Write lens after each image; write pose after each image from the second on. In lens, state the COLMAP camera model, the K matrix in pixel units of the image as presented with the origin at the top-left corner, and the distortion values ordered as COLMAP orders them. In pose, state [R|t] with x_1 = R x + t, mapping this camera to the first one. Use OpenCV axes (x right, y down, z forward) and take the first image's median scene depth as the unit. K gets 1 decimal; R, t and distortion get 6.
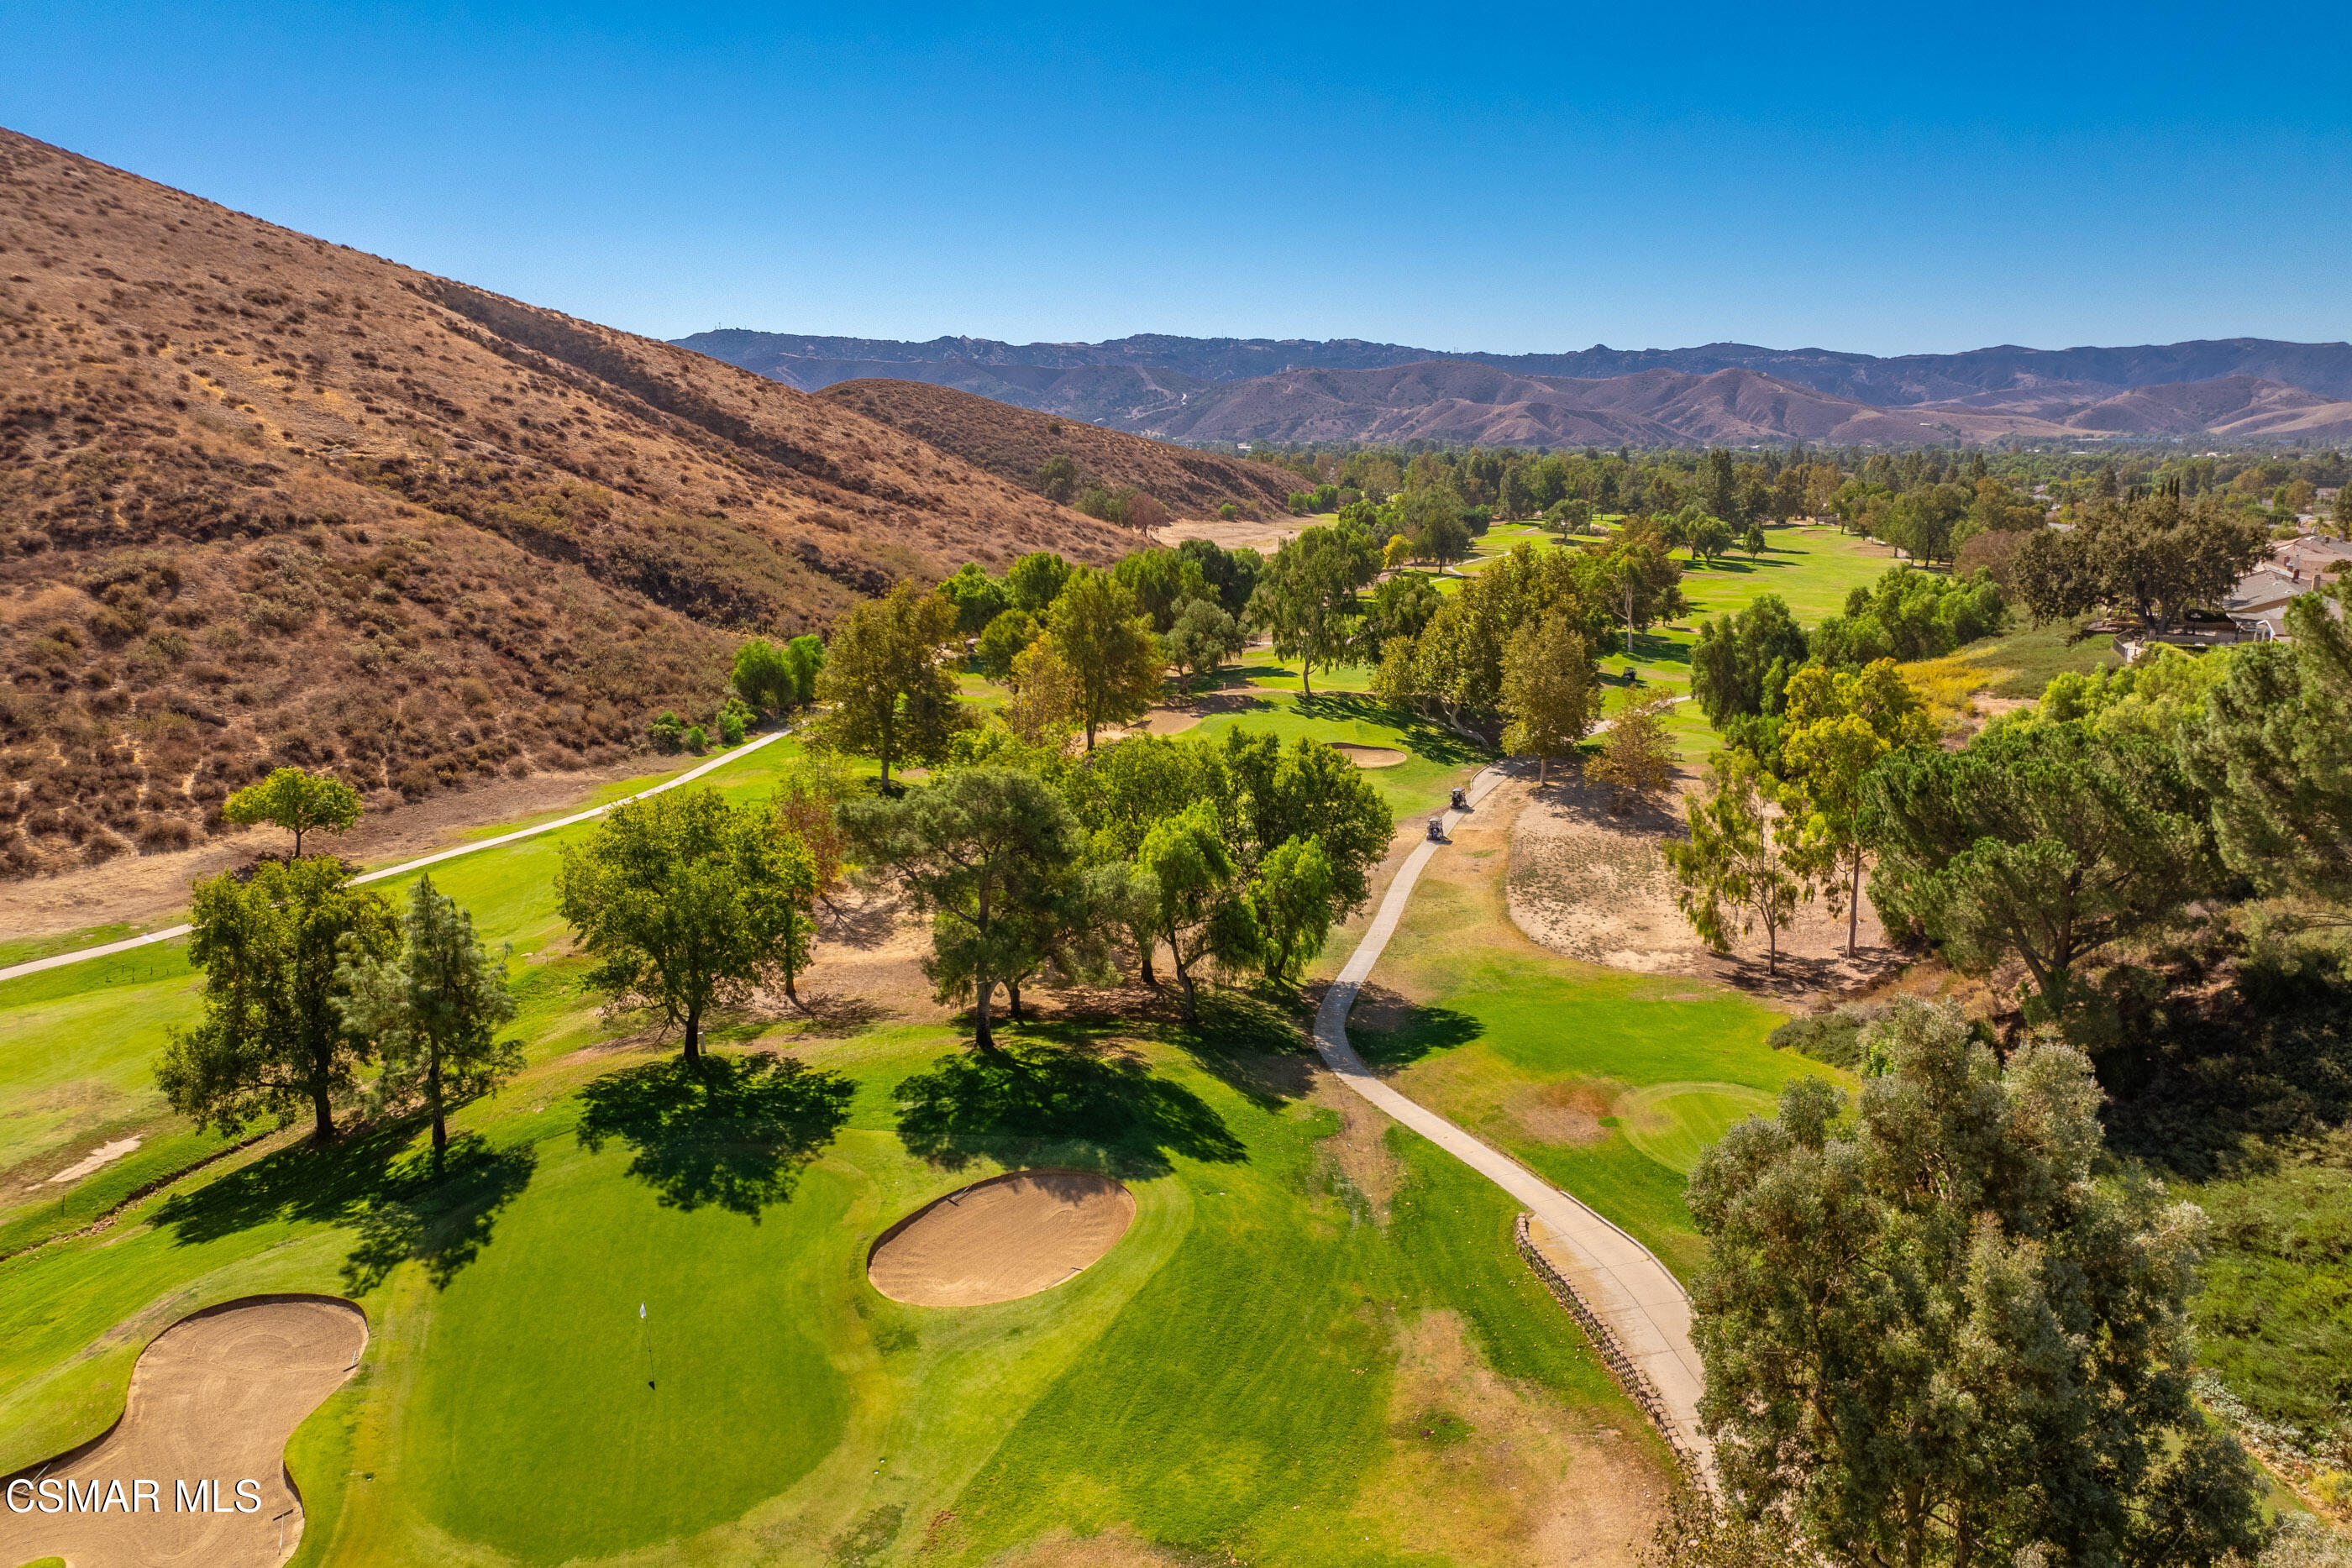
lens RADIAL K [[1664.2, 0, 1173.7], [0, 1664.2, 786.1], [0, 0, 1]] dist [-0.051738, 0.014910]
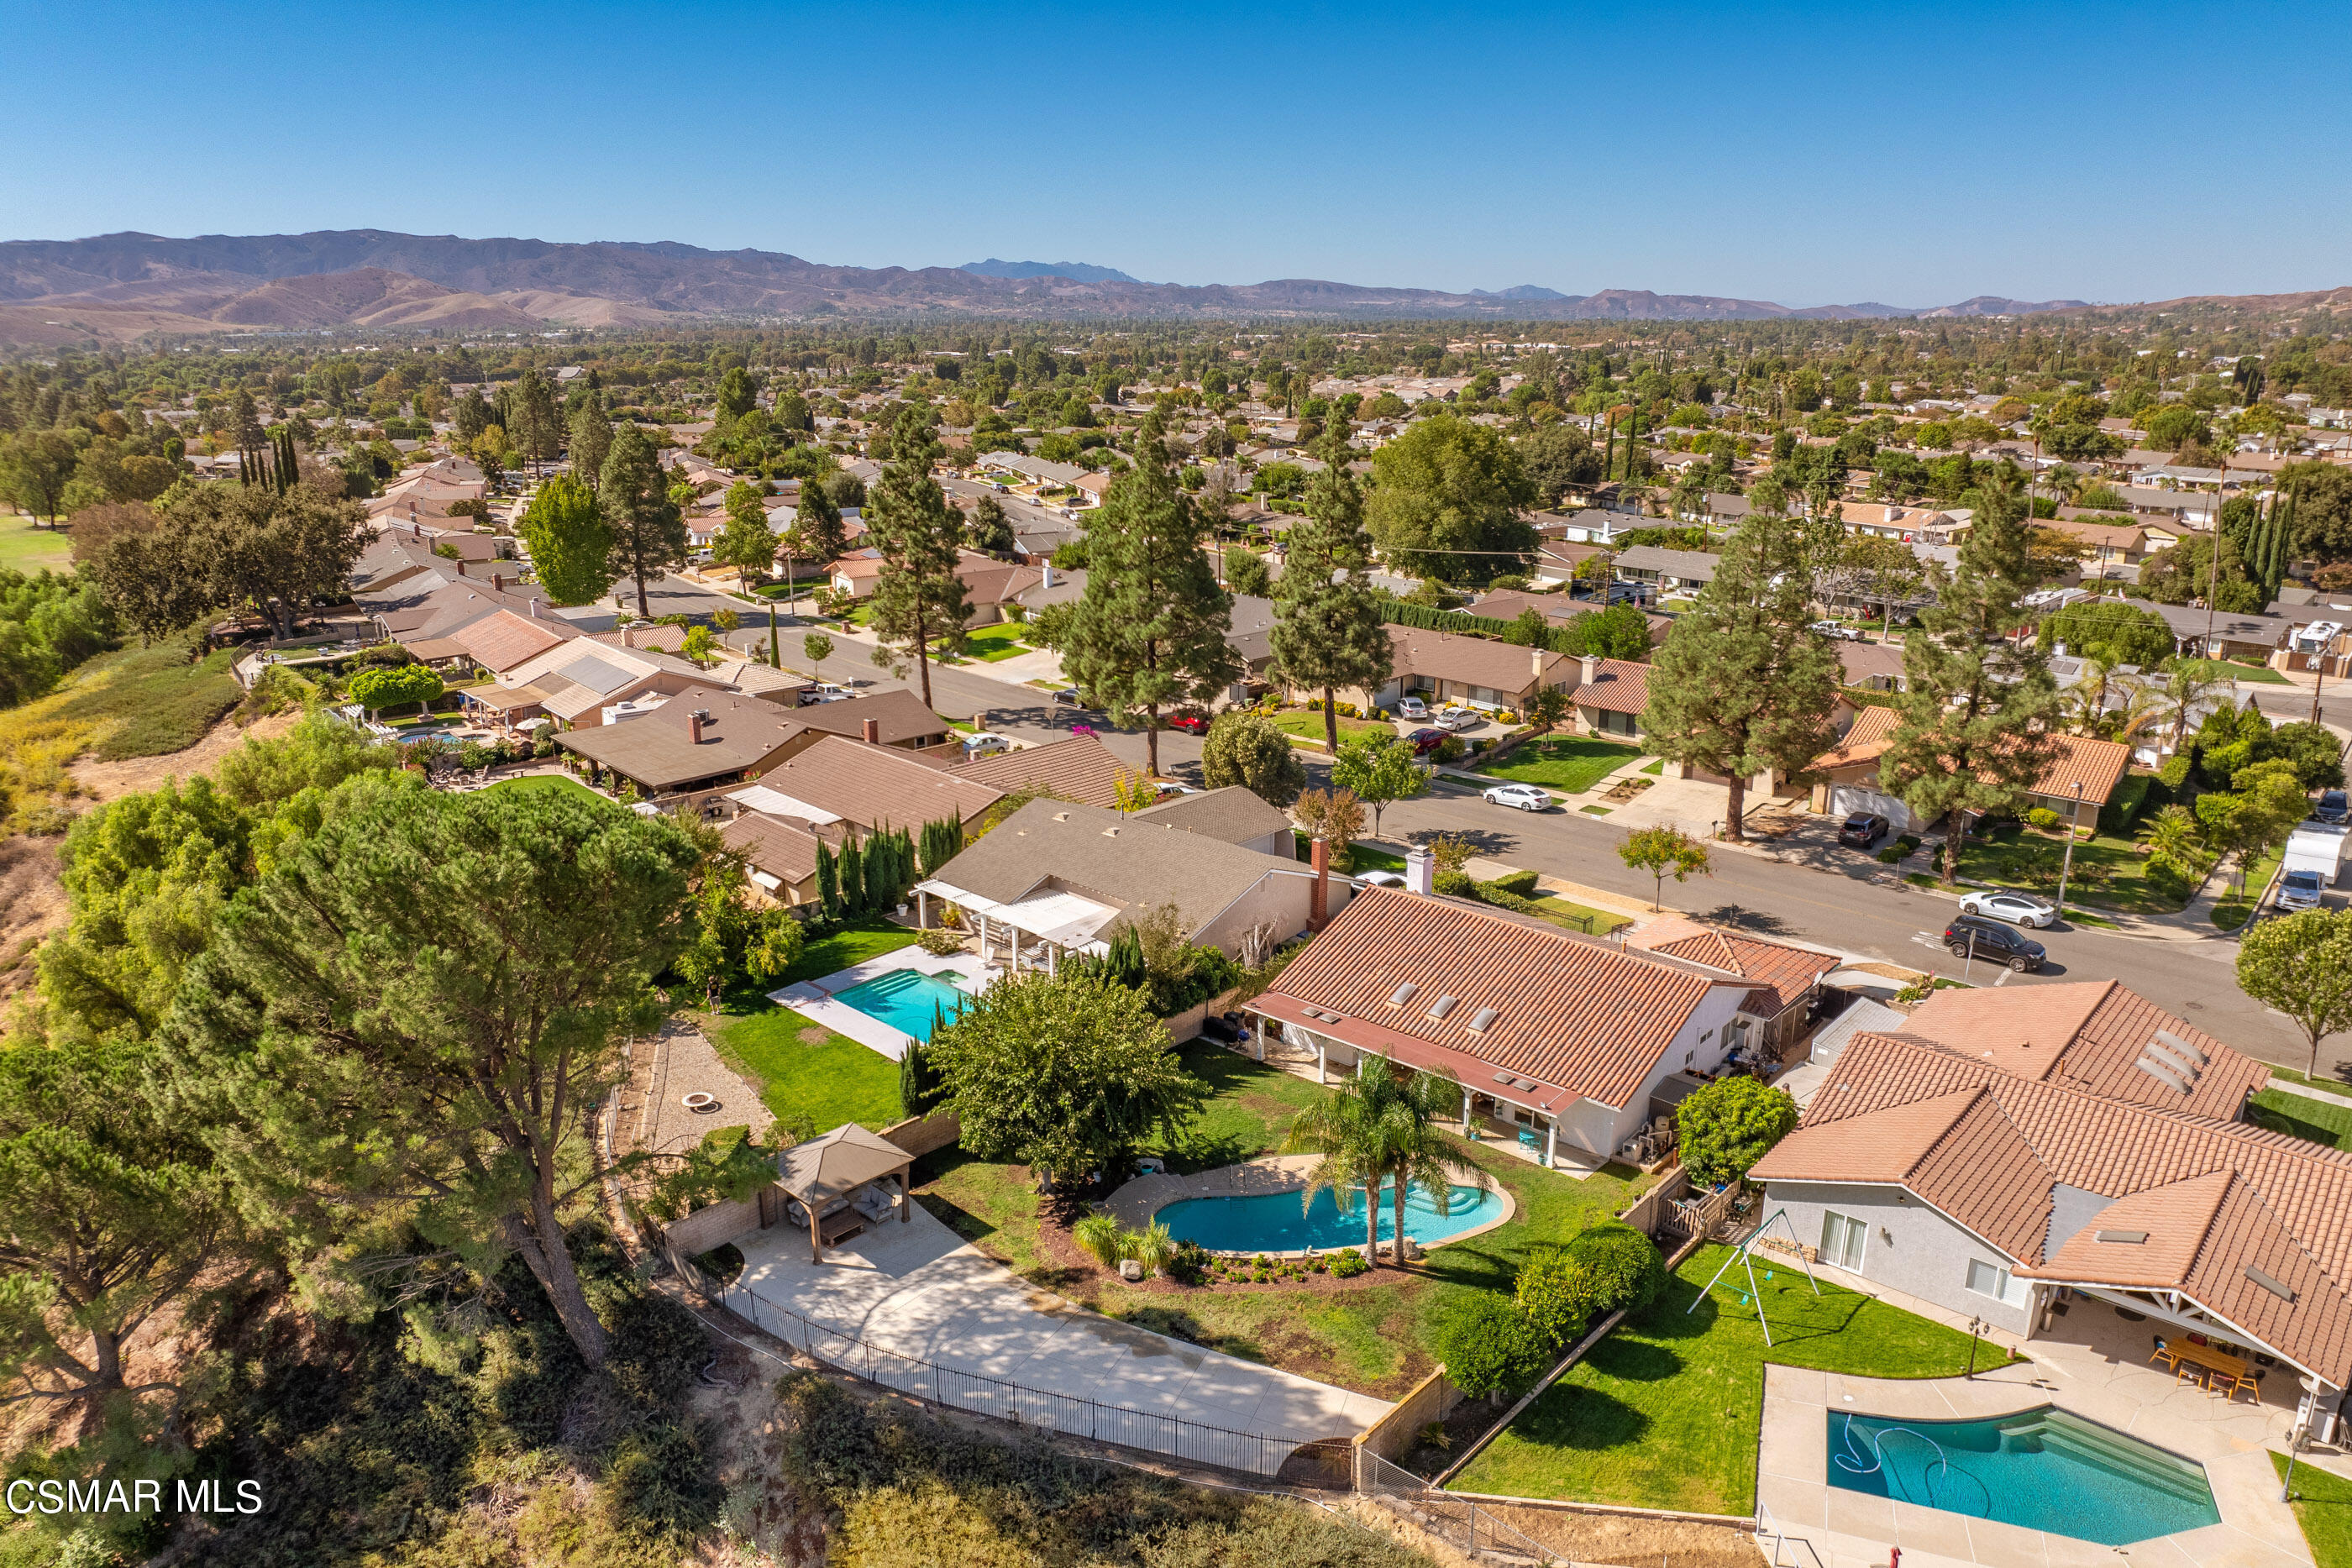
lens RADIAL K [[1664.2, 0, 1186.9], [0, 1664.2, 786.2], [0, 0, 1]] dist [-0.051738, 0.014910]
pose [[0.533833, -0.231778, 0.813205, 0.059282], [0.178894, 0.970889, 0.159284, -0.038970], [-0.826450, 0.060446, 0.559756, 0.037441]]
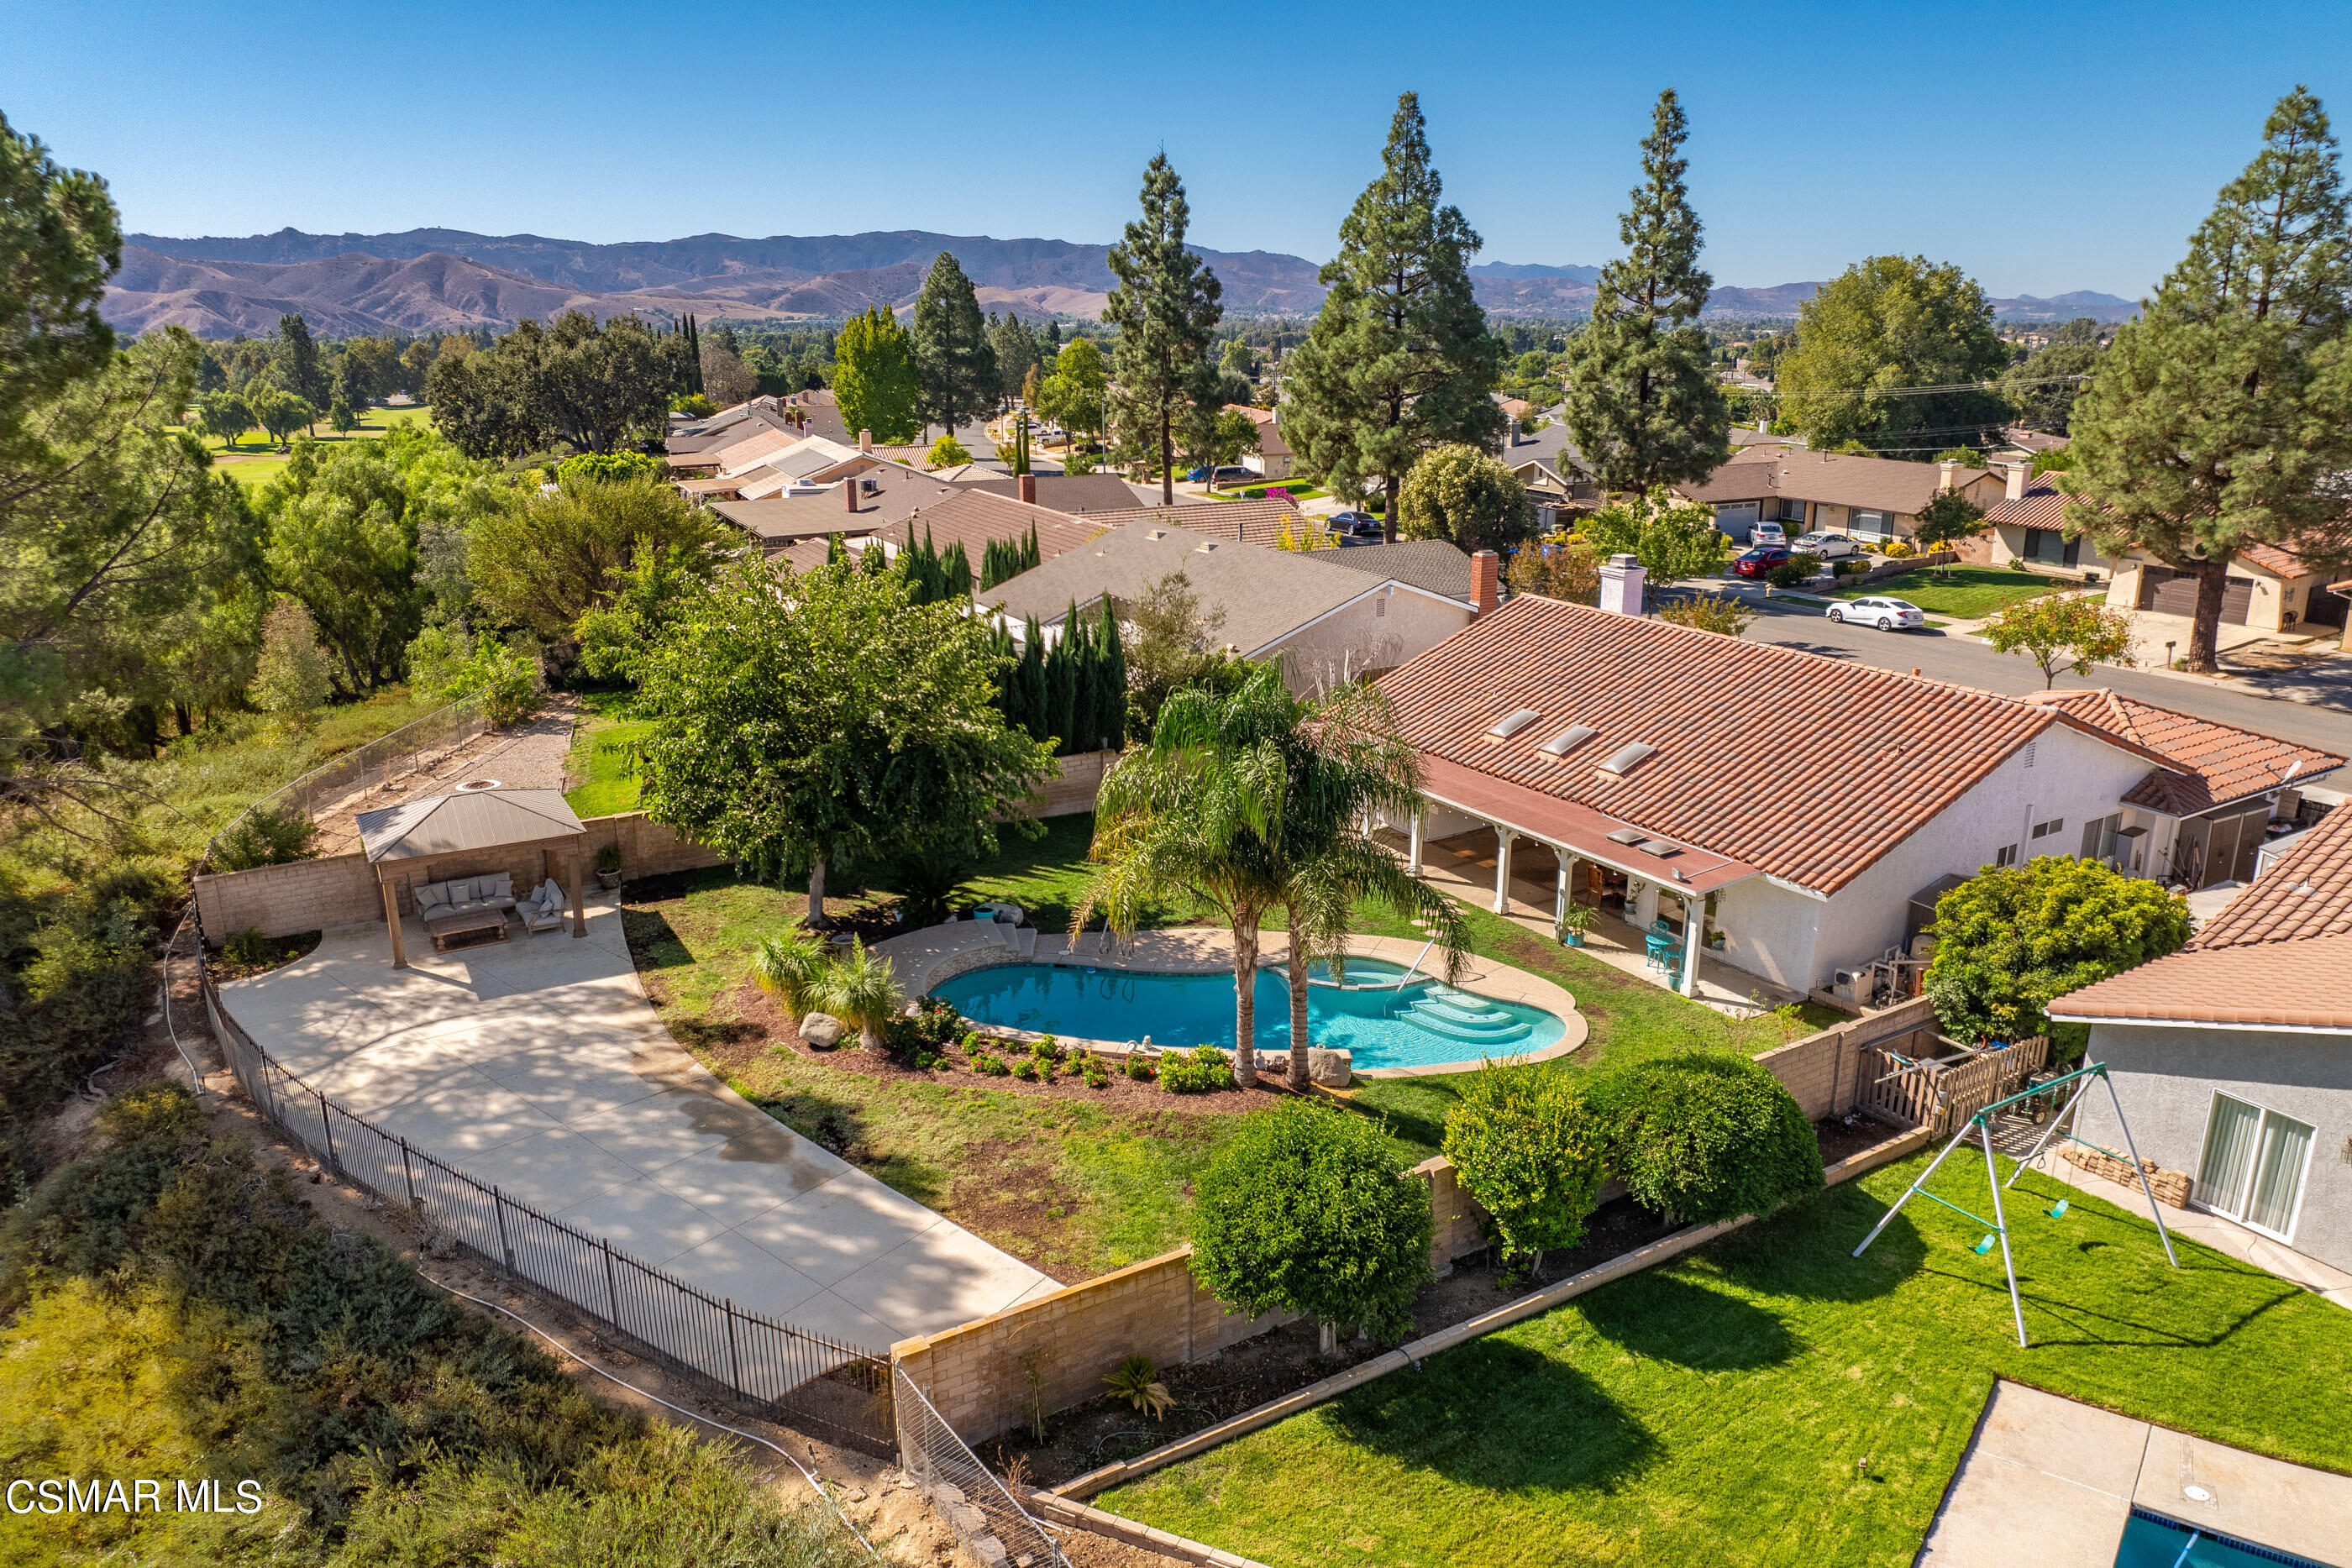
lens RADIAL K [[1664.2, 0, 1183.0], [0, 1664.2, 791.4], [0, 0, 1]] dist [-0.051738, 0.014910]
pose [[0.754571, -0.180239, 0.630980, 0.141855], [0.138589, 0.983623, 0.115236, 0.014195], [-0.641417, 0.000493, 0.767192, 0.053295]]
